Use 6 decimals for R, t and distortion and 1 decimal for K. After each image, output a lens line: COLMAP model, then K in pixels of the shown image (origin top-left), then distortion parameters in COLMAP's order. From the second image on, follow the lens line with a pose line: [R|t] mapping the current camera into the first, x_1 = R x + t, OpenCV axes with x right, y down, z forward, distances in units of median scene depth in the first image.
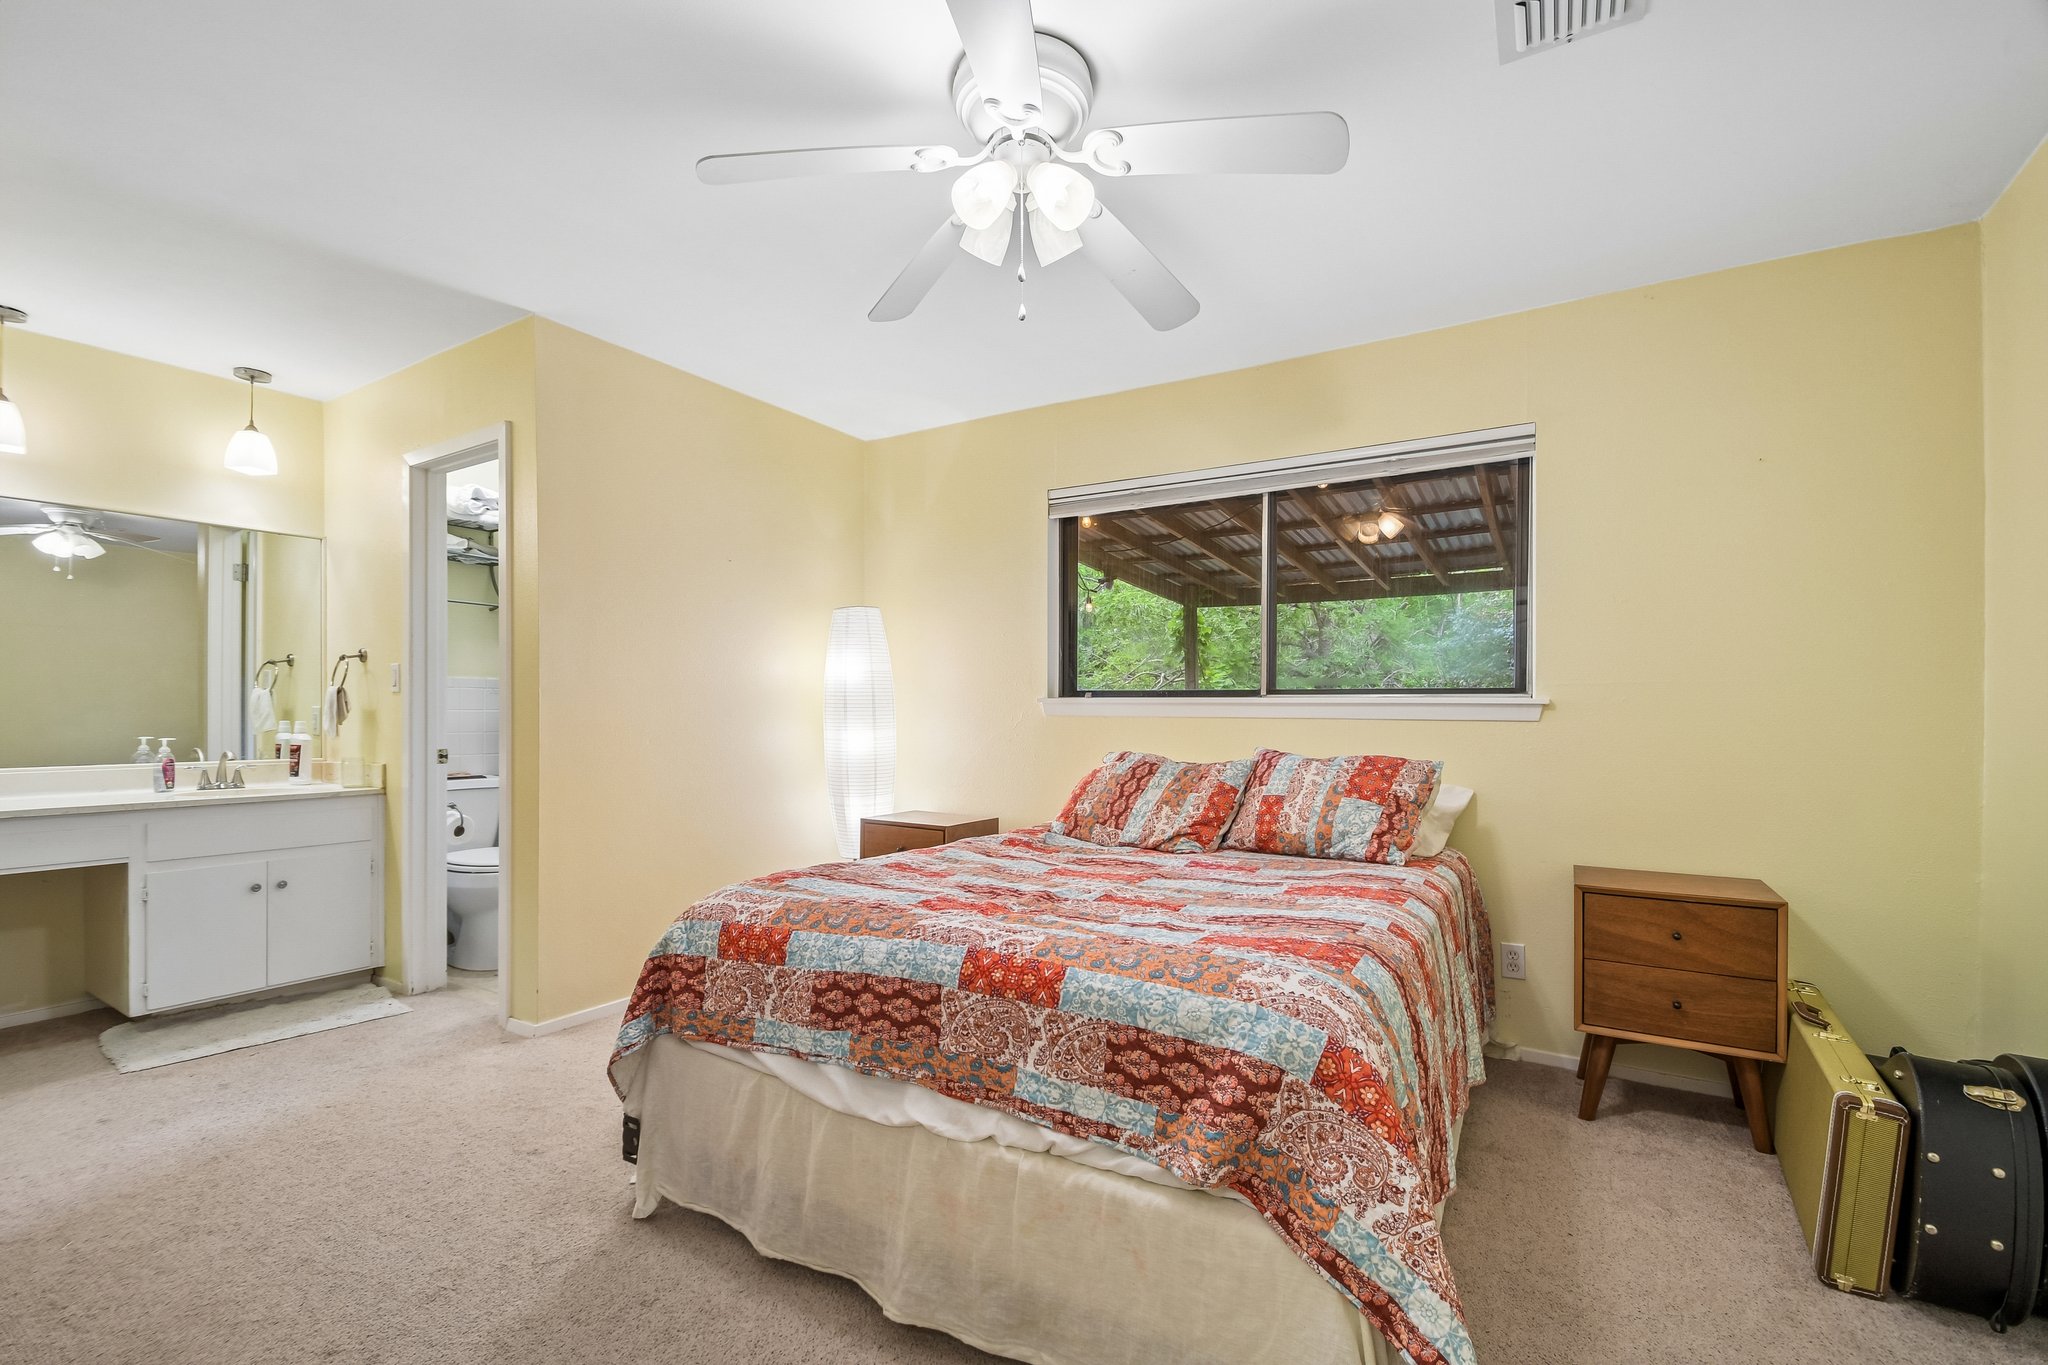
lens RADIAL K [[911.8, 0, 1022.9], [0, 911.8, 683.4], [0, 0, 1]] dist [-0.019773, -0.000357]
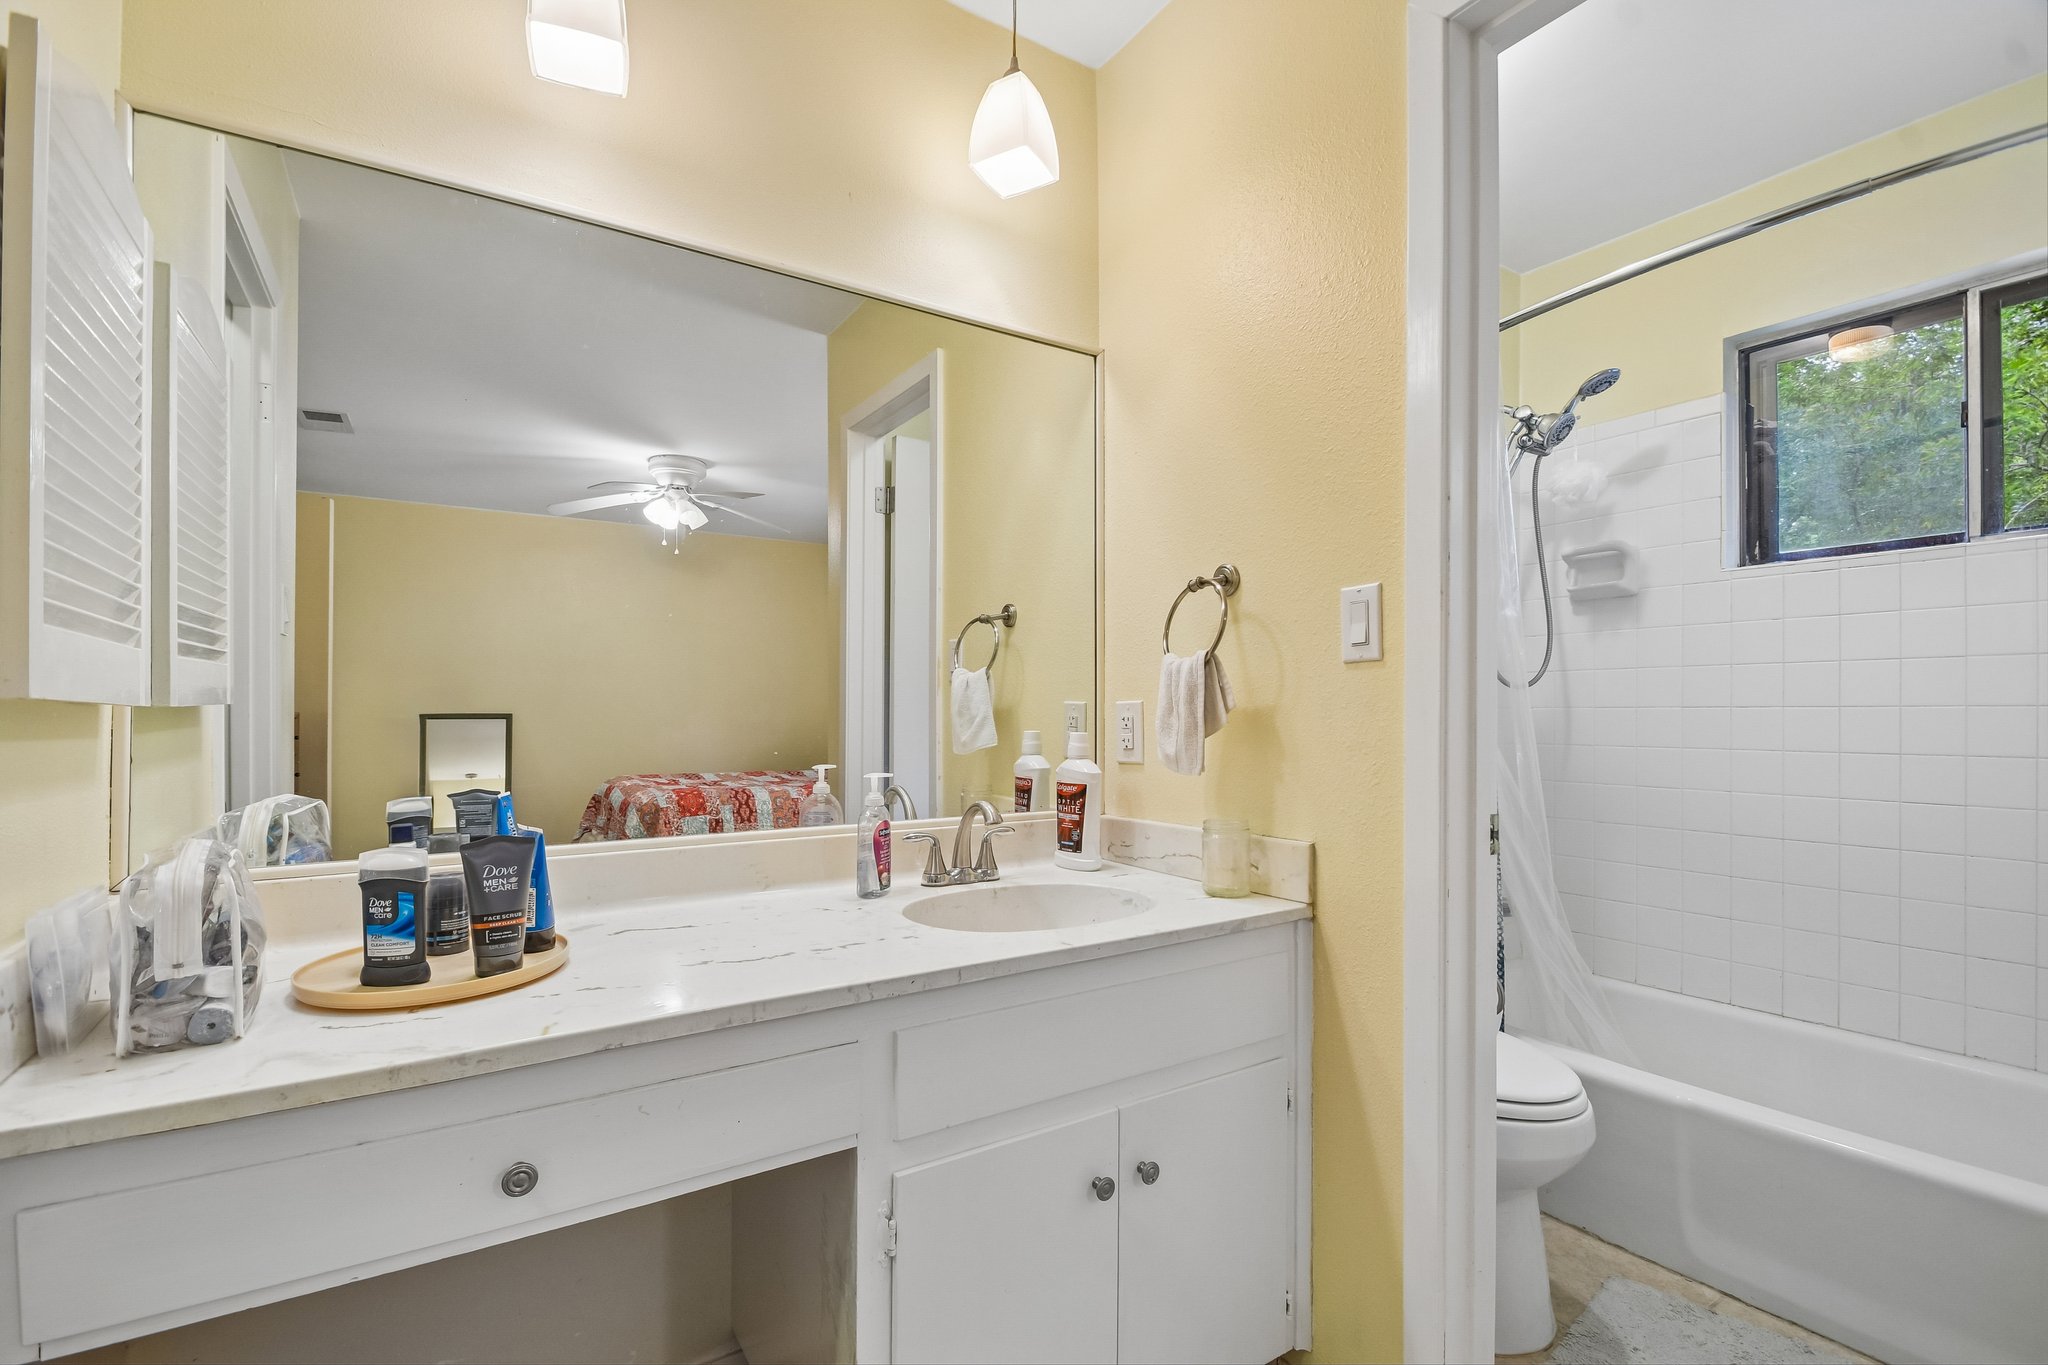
lens RADIAL K [[911.8, 0, 1023.5], [0, 911.8, 698.0], [0, 0, 1]] dist [-0.019773, -0.000357]
pose [[0.903755, 0.000372, -0.428050, -0.630896], [-0.000066, 1.000000, 0.000731, 0.024342], [0.428050, -0.000633, 0.903755, 0.567210]]
